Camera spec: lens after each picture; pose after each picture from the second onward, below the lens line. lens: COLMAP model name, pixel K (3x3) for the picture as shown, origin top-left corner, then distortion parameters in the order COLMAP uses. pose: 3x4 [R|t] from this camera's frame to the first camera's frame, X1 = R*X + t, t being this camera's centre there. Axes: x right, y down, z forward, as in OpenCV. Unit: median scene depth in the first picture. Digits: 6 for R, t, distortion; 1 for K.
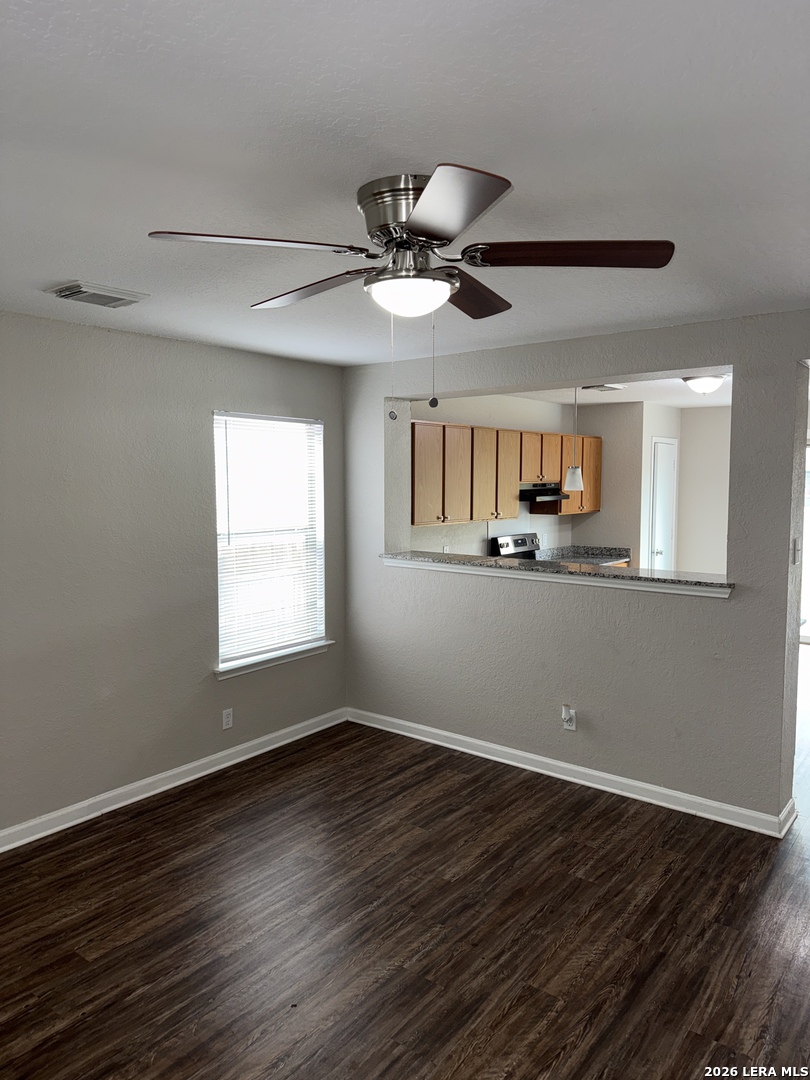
lens RADIAL K [[764.3, 0, 405.1], [0, 764.3, 542.4], [0, 0, 1]] dist [-0.000423, -0.001246]
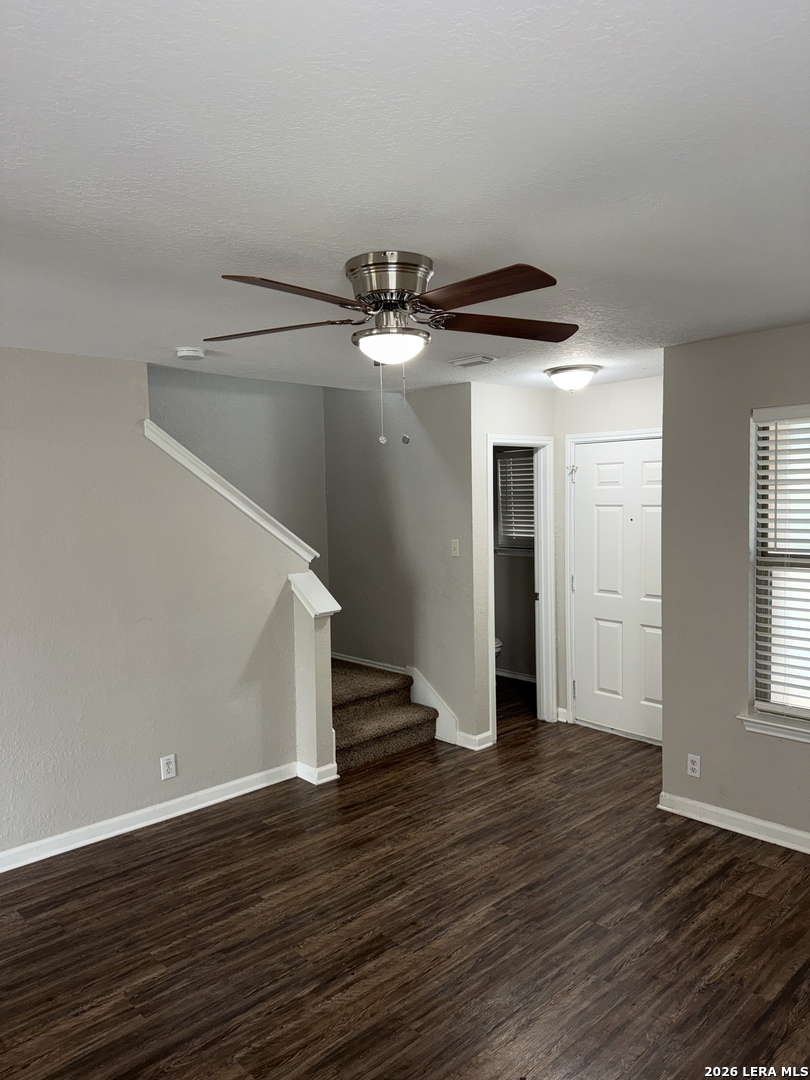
lens RADIAL K [[764.3, 0, 403.9], [0, 764.3, 537.6], [0, 0, 1]] dist [-0.000423, -0.001246]
pose [[-0.986645, 0.017387, 0.161953, -0.172639], [0.041569, 0.988241, 0.147145, -0.172058], [-0.157490, 0.151912, -0.975766, 1.898266]]
